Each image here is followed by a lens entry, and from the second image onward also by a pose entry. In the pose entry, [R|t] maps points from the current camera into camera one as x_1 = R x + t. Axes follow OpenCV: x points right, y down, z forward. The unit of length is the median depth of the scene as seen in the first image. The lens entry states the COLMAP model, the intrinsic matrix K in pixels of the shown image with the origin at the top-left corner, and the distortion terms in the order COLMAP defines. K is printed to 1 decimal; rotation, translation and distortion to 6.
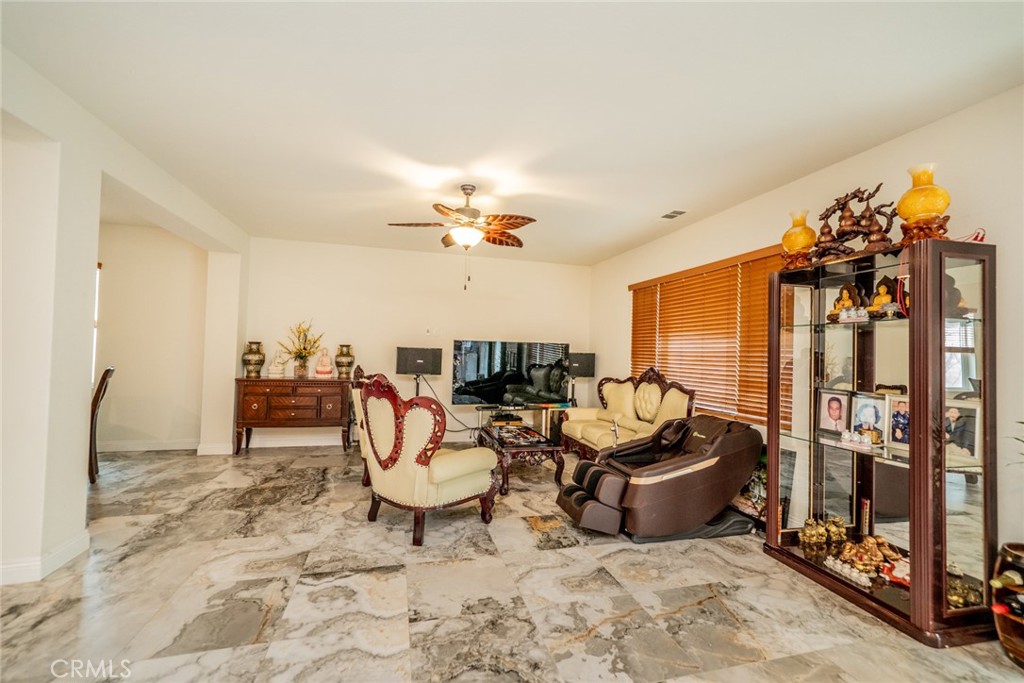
lens RADIAL K [[428.9, 0, 511.3], [0, 428.9, 344.2], [0, 0, 1]] dist [-0.000121, 0.000892]
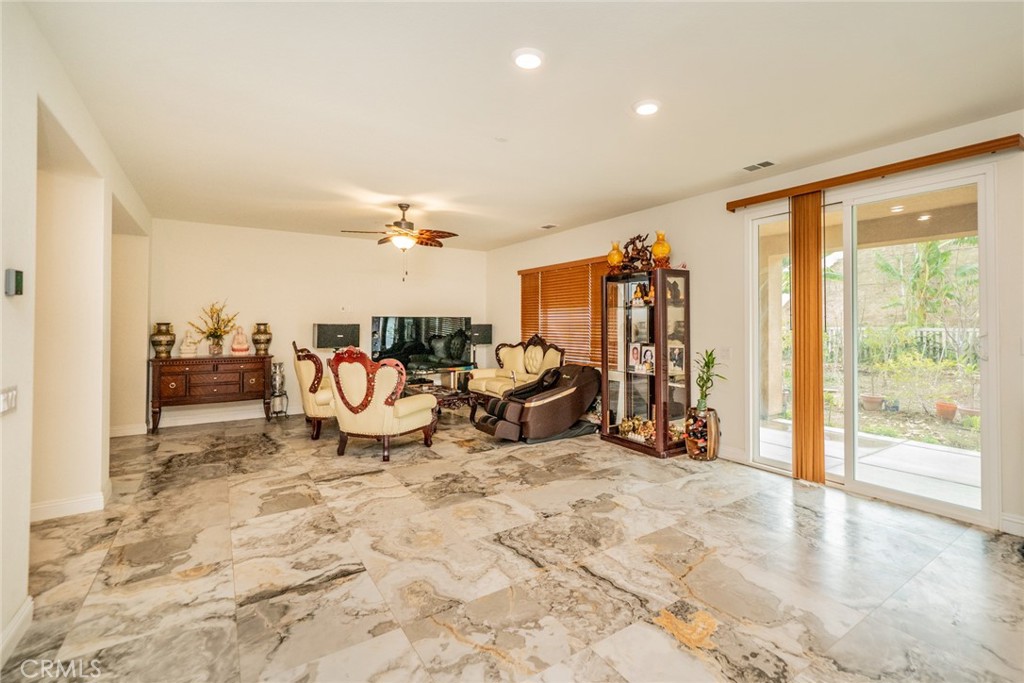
lens RADIAL K [[471.8, 0, 556.3], [0, 471.8, 318.4], [0, 0, 1]] dist [0.004838, 0.001161]
pose [[0.935937, -0.023535, 0.351380, -0.213993], [0.018430, 0.999671, 0.017866, -0.032997], [-0.351685, -0.010245, 0.936062, -0.654554]]
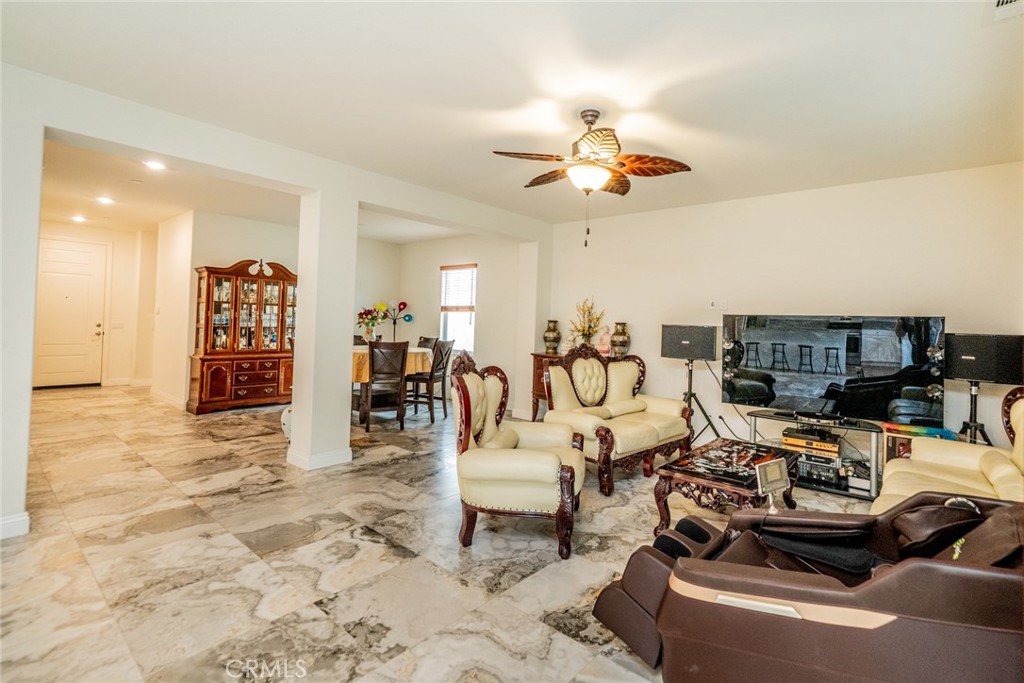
lens RADIAL K [[471.8, 0, 557.4], [0, 471.8, 314.7], [0, 0, 1]] dist [0.004838, 0.001161]
pose [[0.593923, -0.023060, -0.804192, 0.634579], [0.001390, 0.999617, -0.027637, 0.023161], [0.804521, 0.015296, 0.593727, 0.532427]]
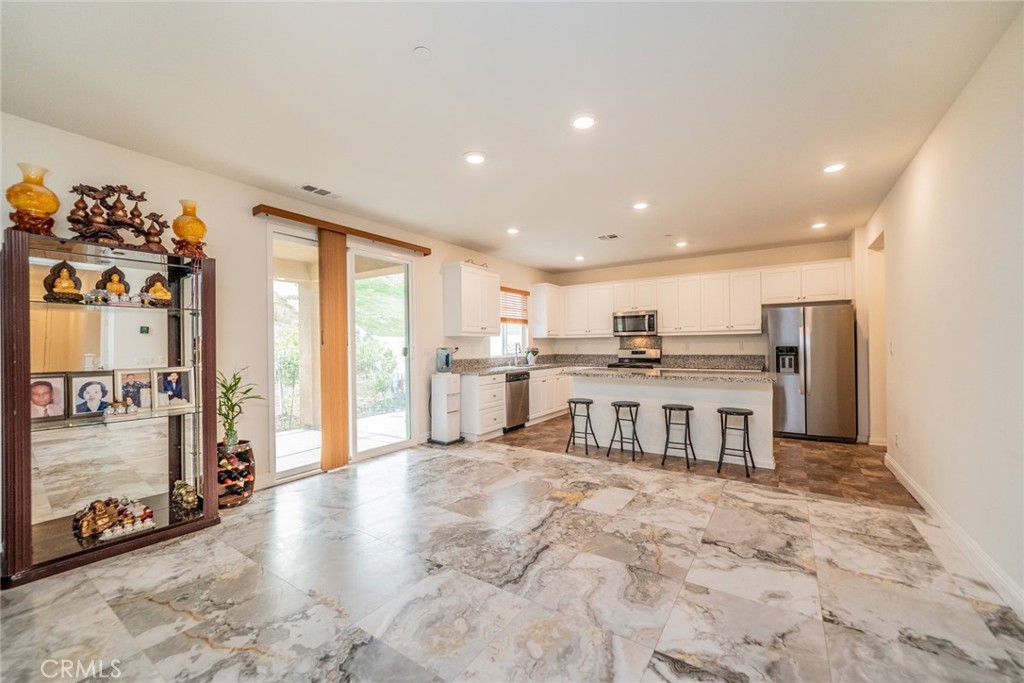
lens RADIAL K [[405.0, 0, 512.5], [0, 405.0, 345.5], [0, 0, 1]] dist [-0.002347, -0.000500]
pose [[-0.653995, -0.020149, 0.756231, -0.520965], [-0.023641, 0.999701, 0.006191, 0.016706], [-0.756129, -0.013829, -0.654276, 0.747906]]
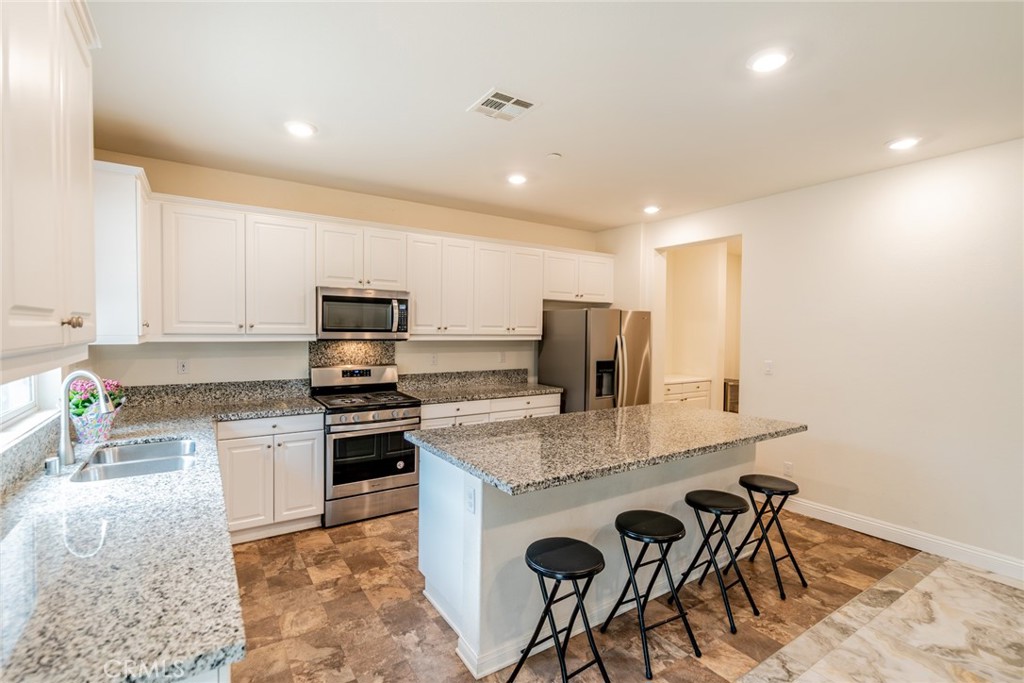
lens RADIAL K [[474.0, 0, 510.7], [0, 474.0, 342.9], [0, 0, 1]] dist [-0.002346, -0.000122]
pose [[-0.950823, -0.028539, -0.308416, 0.780422], [-0.029211, 0.999570, -0.002437, -0.040982], [0.308353, 0.006692, -0.951248, 0.070780]]
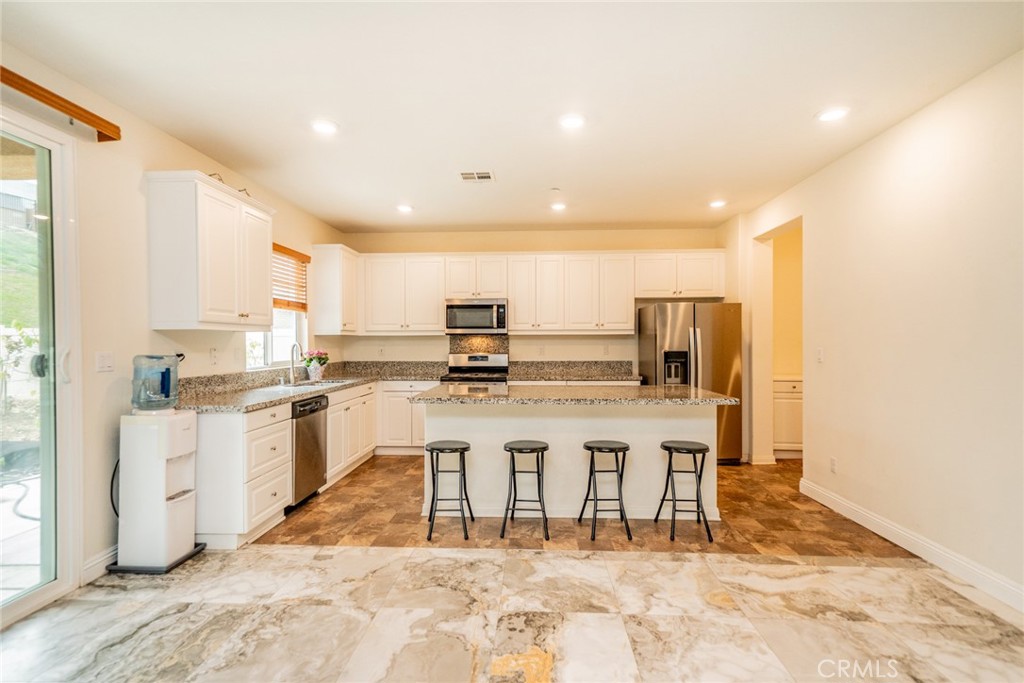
lens RADIAL K [[506.2, 0, 508.2], [0, 506.2, 345.3], [0, 0, 1]] dist [0.015263, 0.001558]
pose [[-0.948585, -0.026056, 0.315448, 0.018948], [-0.029626, 0.999540, -0.006526, 0.011676], [-0.315132, -0.015536, -0.948921, 0.558052]]
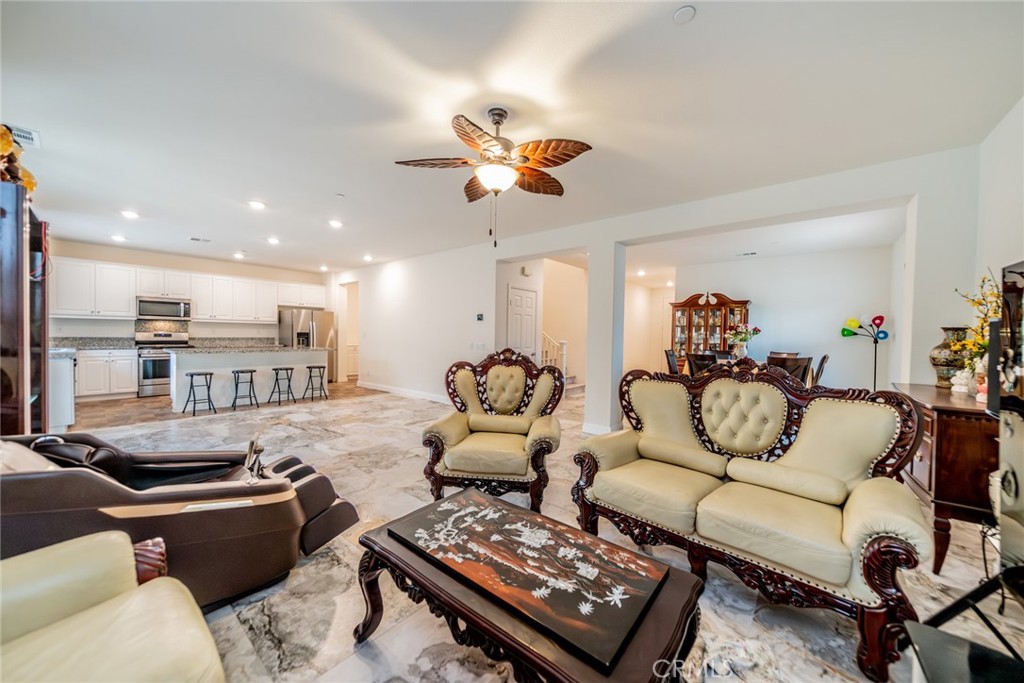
lens RADIAL K [[359.2, 0, 521.0], [0, 359.2, 341.6], [0, 0, 1]] dist [-0.001118, 0.000103]
pose [[-0.809091, -0.028635, -0.586985, 0.274985], [-0.026067, 0.999578, -0.012833, 0.064375], [0.587105, 0.004918, -0.809496, 1.826297]]
